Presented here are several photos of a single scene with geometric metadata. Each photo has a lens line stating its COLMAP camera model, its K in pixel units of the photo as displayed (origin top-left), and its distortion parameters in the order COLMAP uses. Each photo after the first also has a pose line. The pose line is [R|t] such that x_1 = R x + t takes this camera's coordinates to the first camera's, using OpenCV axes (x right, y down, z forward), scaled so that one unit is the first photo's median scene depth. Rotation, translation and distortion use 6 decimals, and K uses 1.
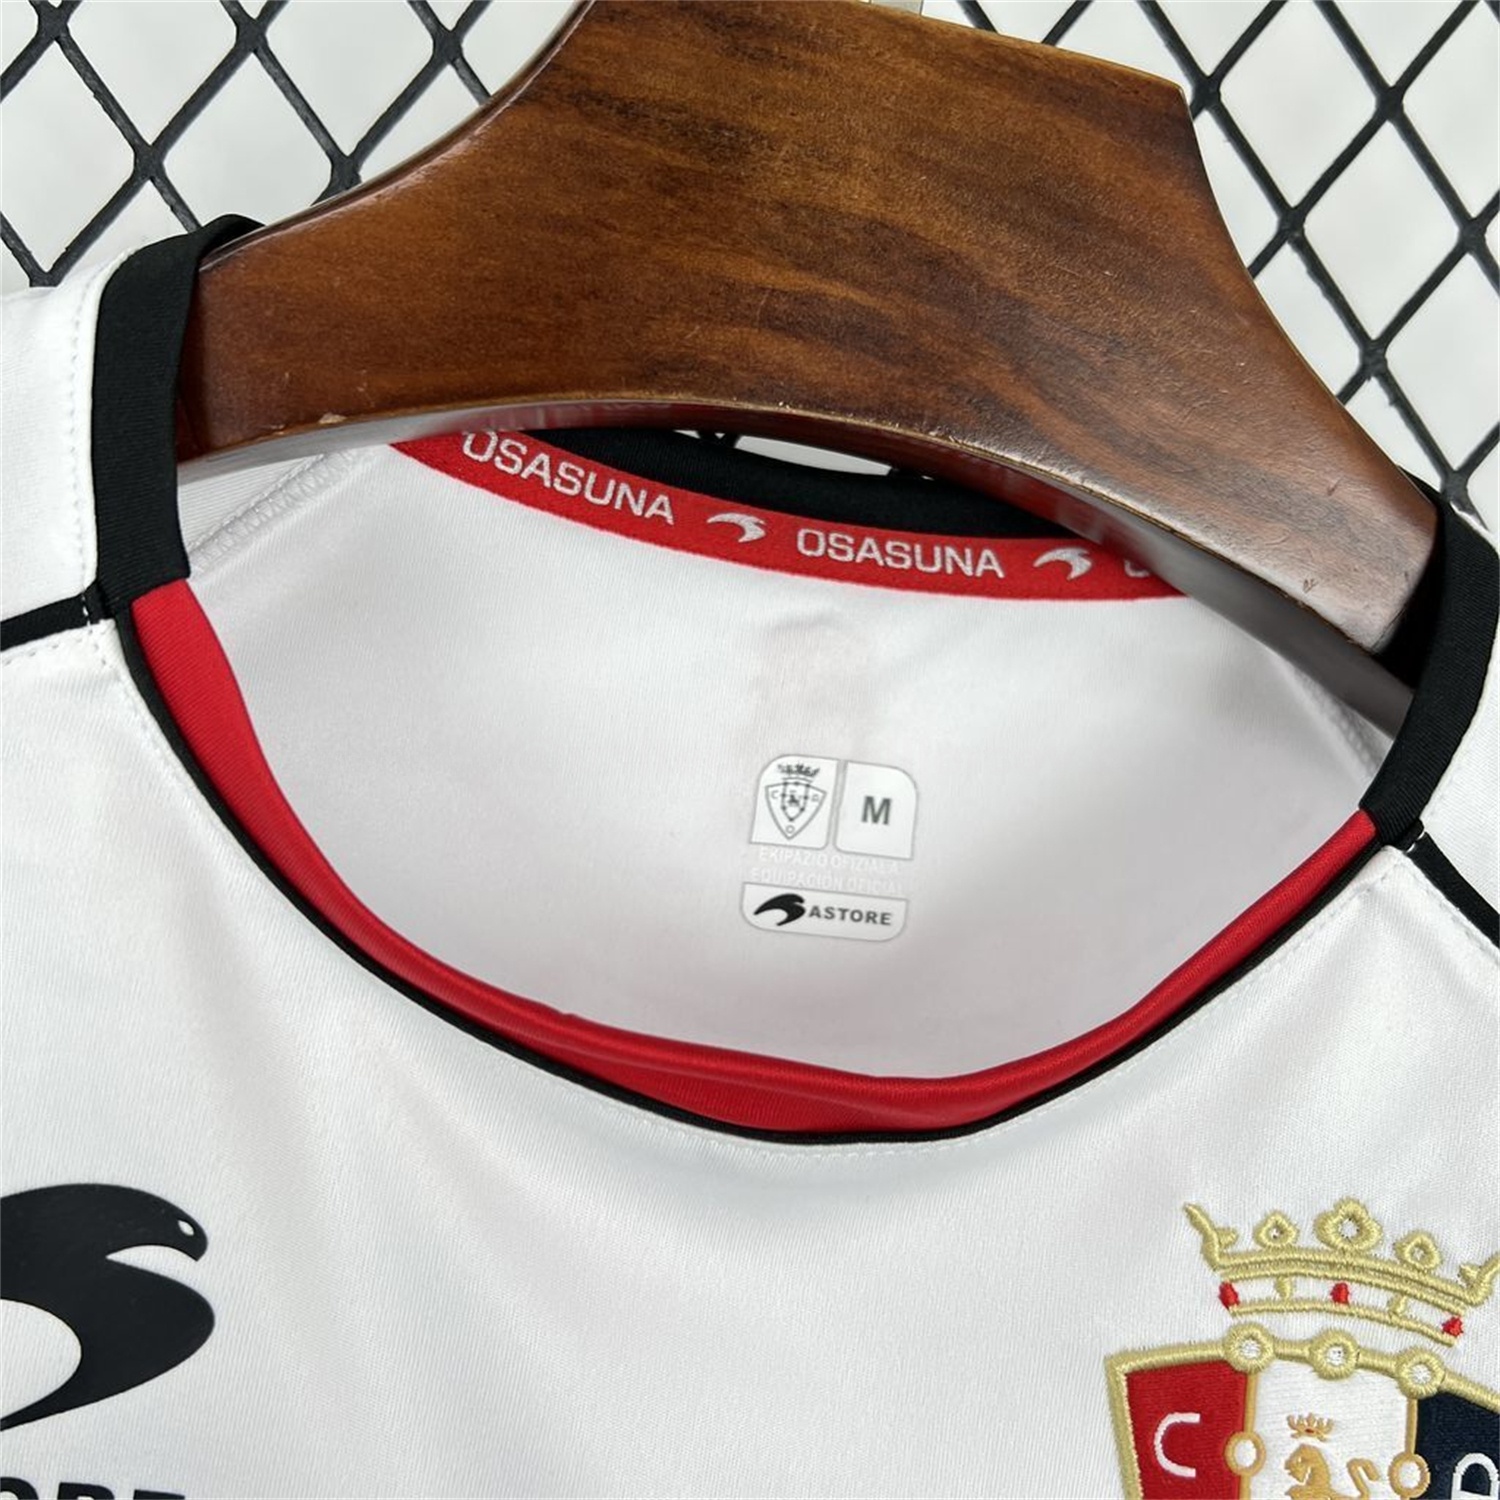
lens RADIAL K [[1644.2, 0, 750.0], [0, 1644.2, 750.0], [0, 0, 1]] dist [0.166813, -0.313719]
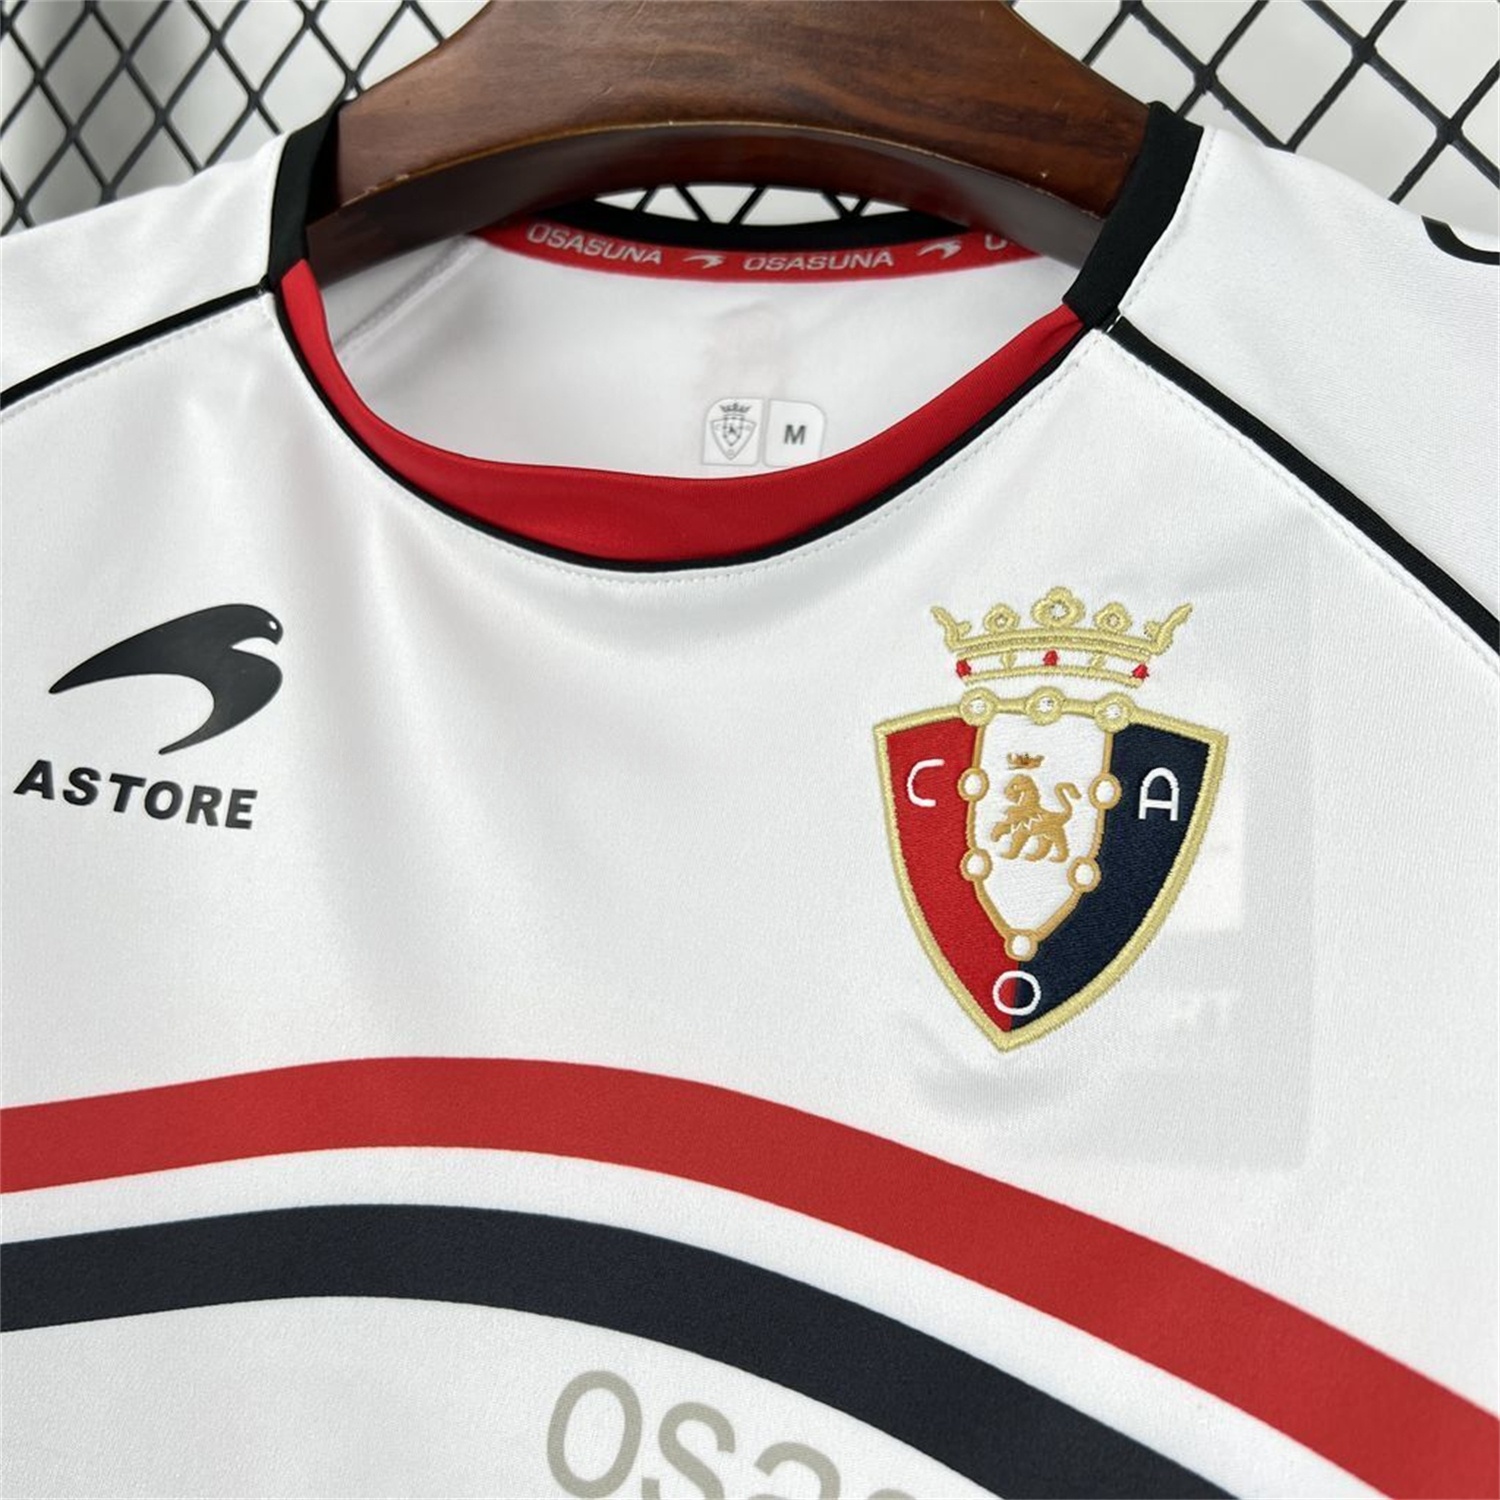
lens RADIAL K [[1644.2, 0, 750.0], [0, 1644.2, 750.0], [0, 0, 1]] dist [0.166813, -0.313719]
pose [[0.901423, -0.086544, -0.424202, 0.640025], [-0.030800, 0.964514, -0.262227, 0.690115], [0.431843, 0.249443, 0.866770, -0.137878]]
